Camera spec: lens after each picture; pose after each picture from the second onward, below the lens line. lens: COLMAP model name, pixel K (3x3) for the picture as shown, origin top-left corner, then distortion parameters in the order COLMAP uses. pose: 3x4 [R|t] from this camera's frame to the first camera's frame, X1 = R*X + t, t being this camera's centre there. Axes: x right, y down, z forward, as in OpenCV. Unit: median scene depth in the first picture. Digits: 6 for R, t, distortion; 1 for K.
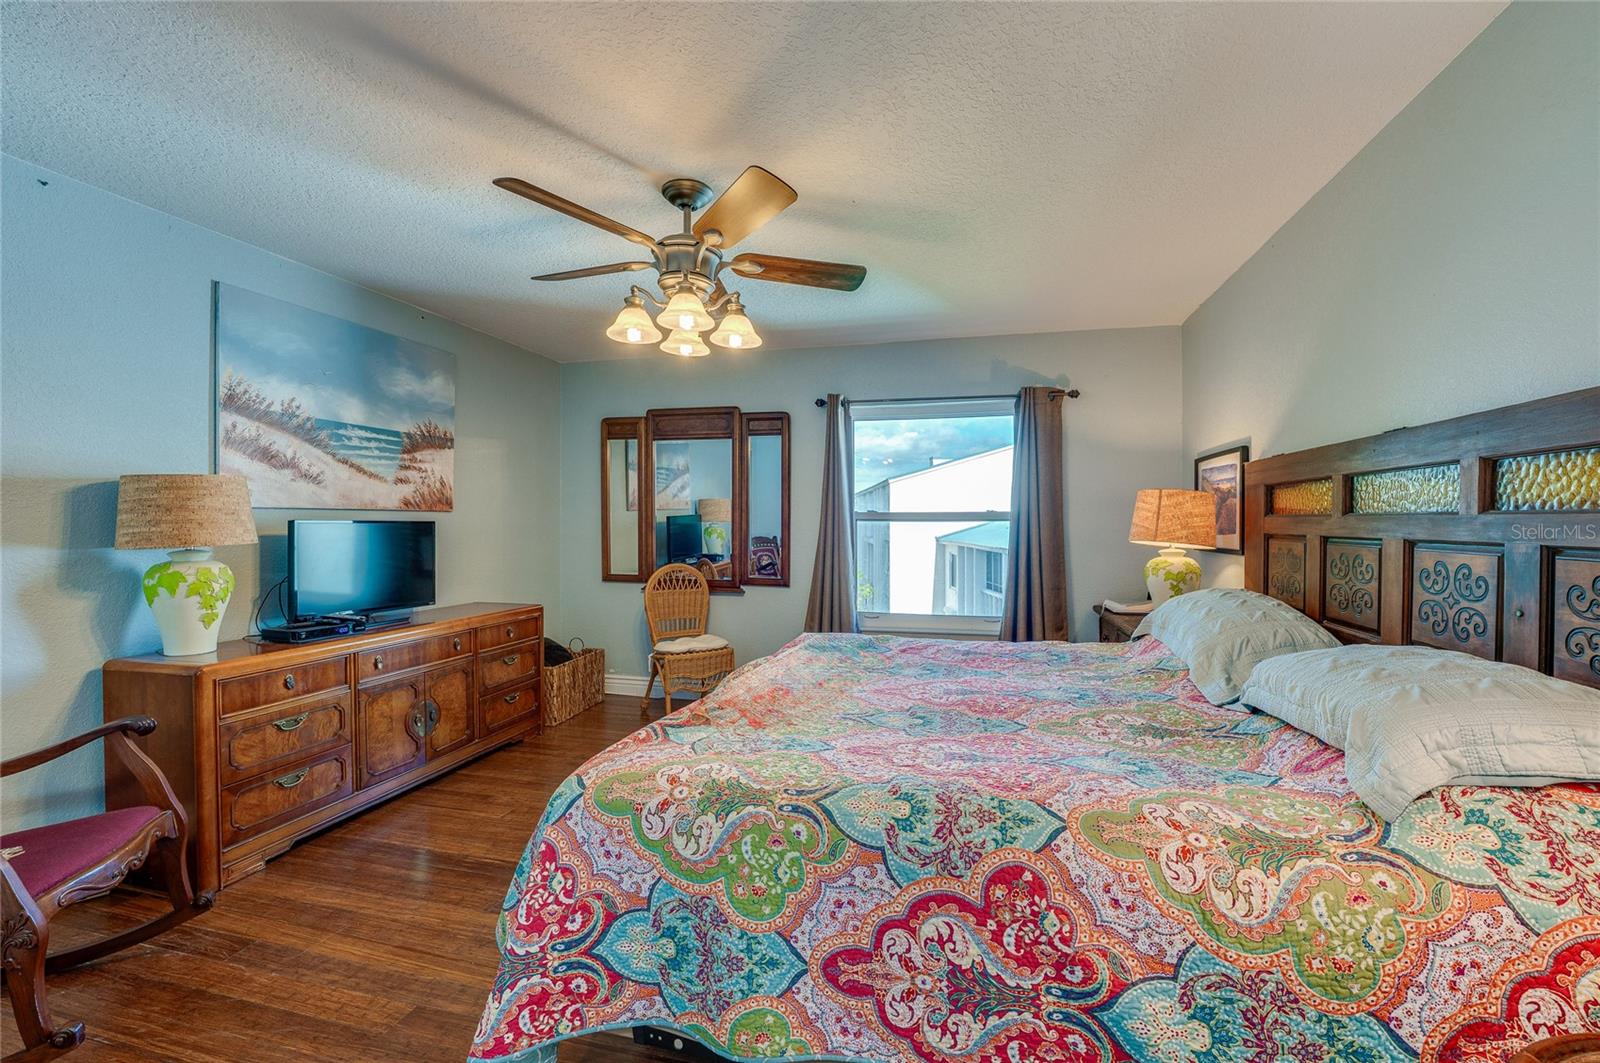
lens RADIAL K [[650.1, 0, 793.7], [0, 650.1, 530.4], [0, 0, 1]] dist [-0.013613, 0.000212]
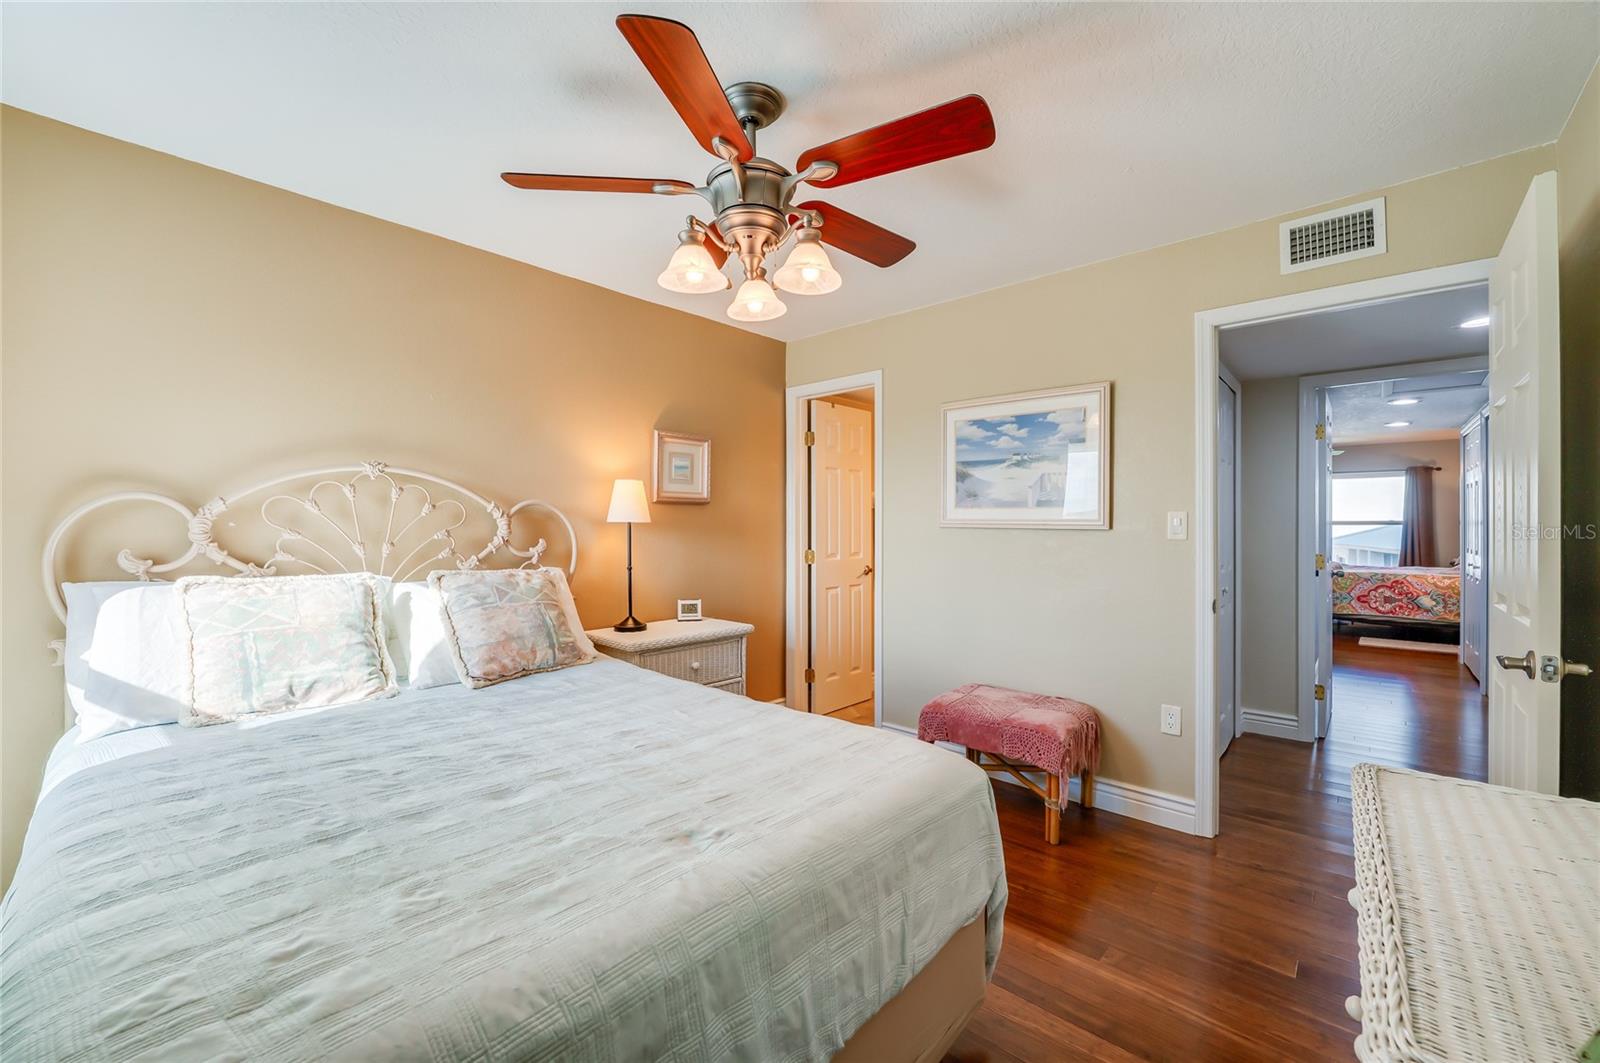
lens RADIAL K [[650.1, 0, 793.7], [0, 650.1, 530.4], [0, 0, 1]] dist [-0.013613, 0.000212]
pose [[0.899390, 0.004236, -0.437127, -0.875723], [-0.007721, 0.999951, -0.006194, 0.051647], [0.437080, 0.008946, 0.899378, -2.848227]]
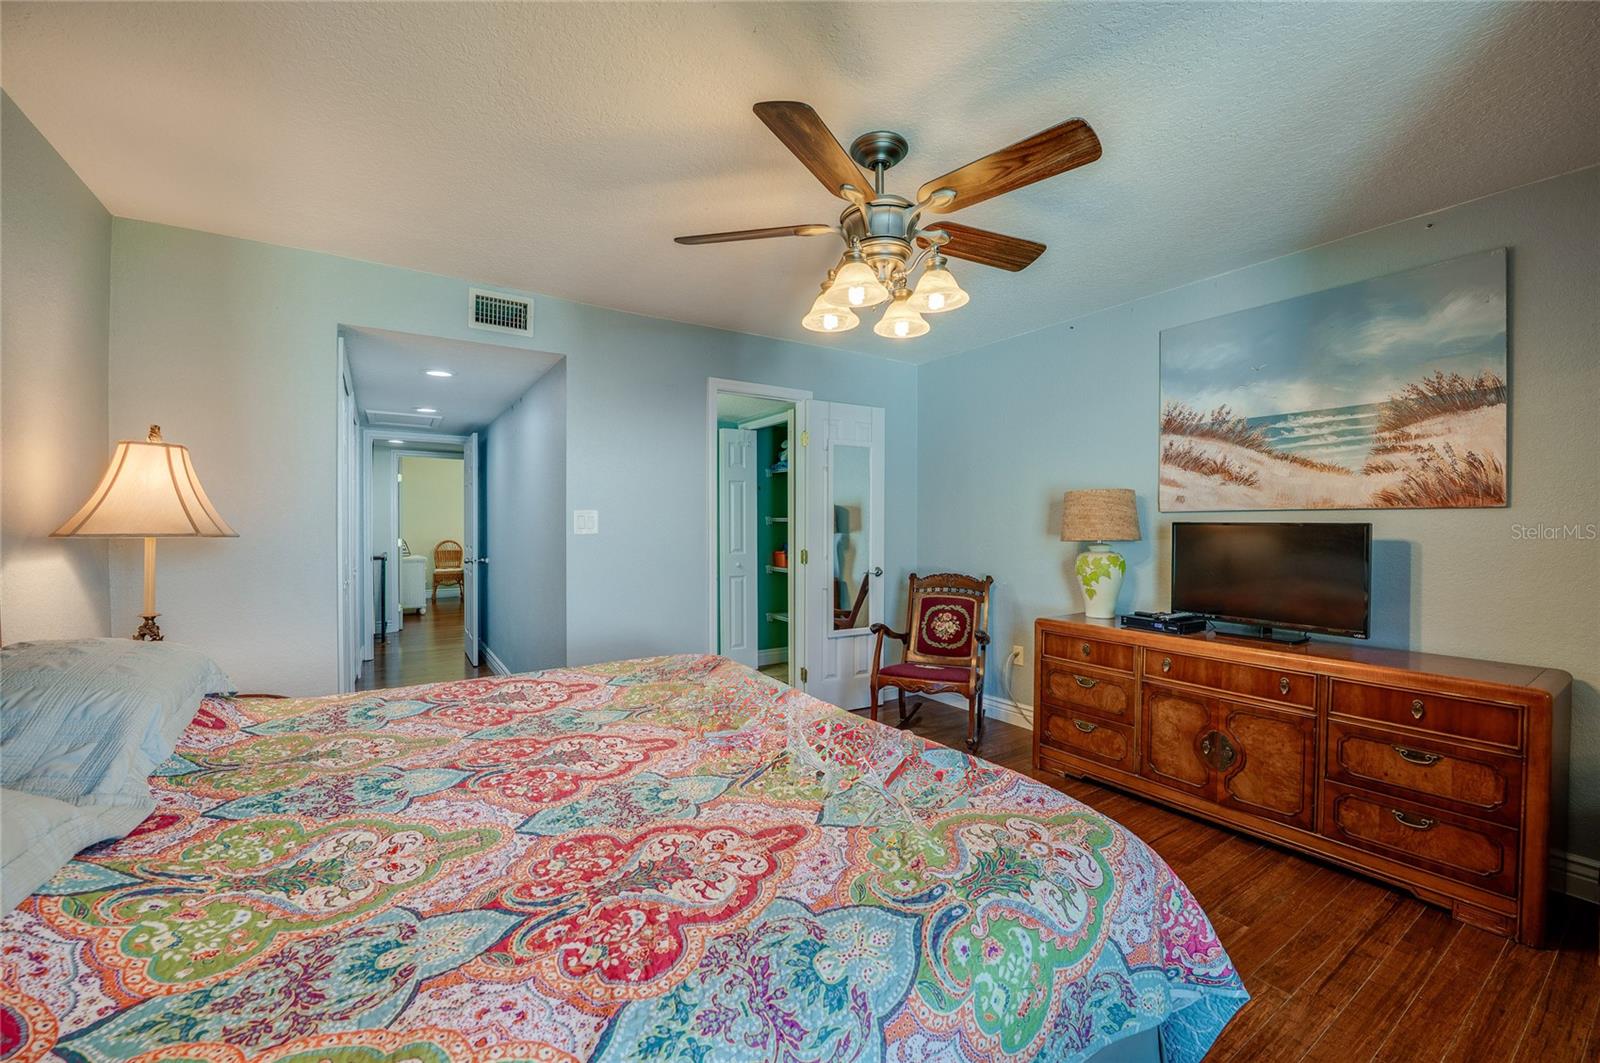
lens RADIAL K [[650.1, 0, 793.7], [0, 650.1, 530.4], [0, 0, 1]] dist [-0.013613, 0.000212]
pose [[-0.673983, 0.008443, -0.738699, 0.448105], [-0.010585, 0.999722, 0.021084, -0.016440], [0.738671, 0.022030, -0.673706, 1.141352]]
